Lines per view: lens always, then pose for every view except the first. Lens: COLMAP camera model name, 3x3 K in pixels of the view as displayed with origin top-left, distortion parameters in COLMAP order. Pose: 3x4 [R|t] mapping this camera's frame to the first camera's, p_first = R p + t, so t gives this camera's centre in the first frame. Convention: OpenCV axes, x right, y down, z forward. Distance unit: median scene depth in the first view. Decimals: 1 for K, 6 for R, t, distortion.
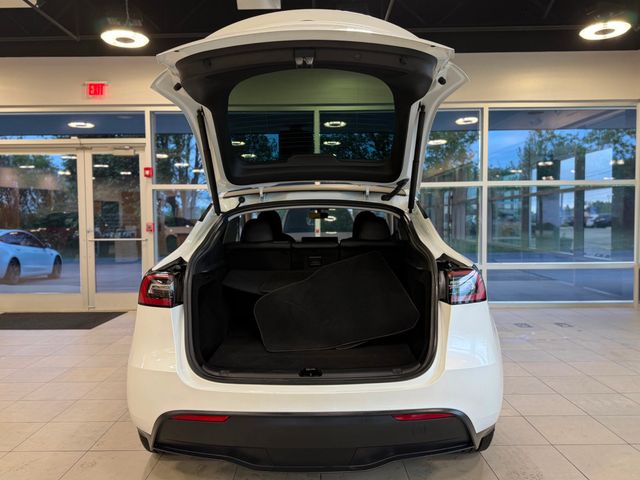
lens RADIAL K [[543.6, 0, 318.2], [0, 543.6, 241.0], [0, 0, 1]] dist [-0.016588, -0.005375]
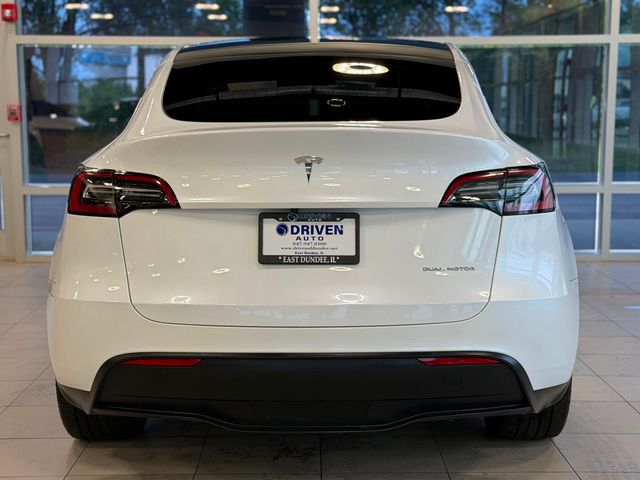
lens RADIAL K [[1086.8, 0, 318.8], [0, 1086.8, 256.5], [0, 0, 1]] dist [0.074162, 0.000000]
pose [[0.999940, 0.006885, 0.008564, -0.004591], [-0.007681, 0.995292, 0.096621, 0.010353], [-0.007859, -0.096681, 0.995284, -0.141001]]
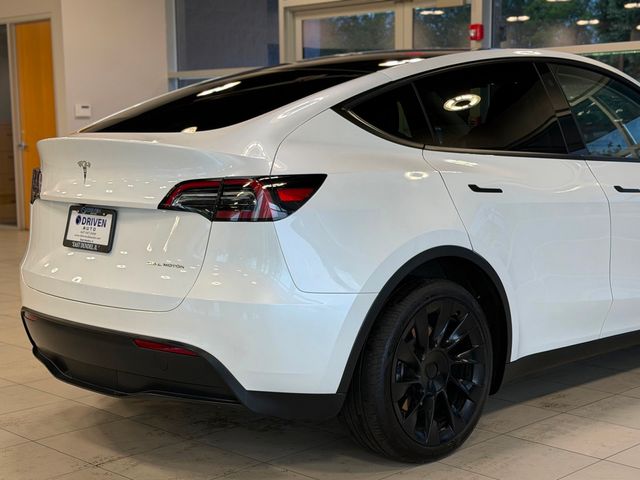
lens RADIAL K [[1086.8, 0, 319.1], [0, 1086.8, 241.8], [0, 0, 1]] dist [0.074162, 0.000000]
pose [[0.707930, 0.087770, -0.700808, 0.443436], [-0.031002, 0.995154, 0.093318, -0.001383], [0.705602, -0.044336, 0.707220, -0.006754]]
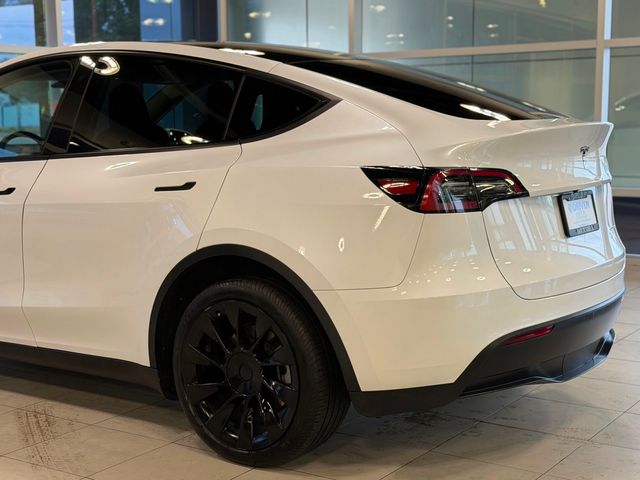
lens RADIAL K [[984.6, 0, 317.2], [0, 984.6, 240.7], [0, 0, 1]] dist [0.044358, 0.000000]
pose [[0.575763, -0.094265, 0.812164, -0.474122], [0.044024, 0.995465, 0.084330, 0.011682], [-0.816430, -0.012800, 0.577302, 0.112828]]
